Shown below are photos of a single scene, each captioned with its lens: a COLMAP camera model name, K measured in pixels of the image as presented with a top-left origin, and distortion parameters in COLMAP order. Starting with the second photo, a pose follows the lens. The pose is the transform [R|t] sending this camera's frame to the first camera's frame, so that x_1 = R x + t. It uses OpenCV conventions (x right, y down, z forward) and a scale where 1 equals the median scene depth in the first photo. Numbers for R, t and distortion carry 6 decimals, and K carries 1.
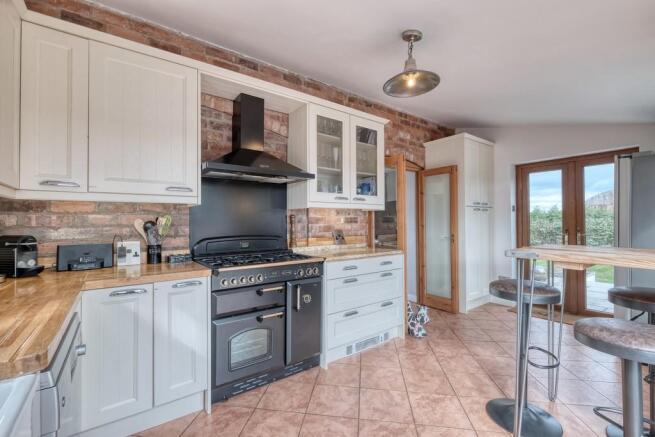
lens RADIAL K [[284.5, 0, 323.6], [0, 284.5, 220.2], [0, 0, 1]] dist [0.000291, 0.000058]
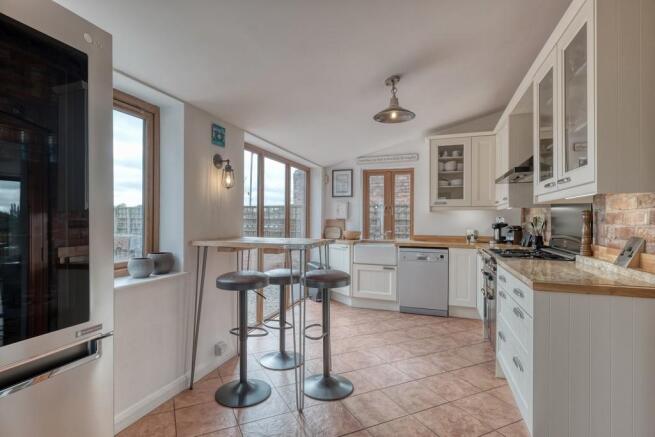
lens RADIAL K [[320.7, 0, 327.4], [0, 320.7, 218.9], [0, 0, 1]] dist [-0.000004, -0.000002]
pose [[-0.816827, 0.001637, -0.576881, 1.209543], [0.007918, 0.999934, -0.008375, 0.003823], [0.576829, -0.011409, -0.816785, 1.731865]]
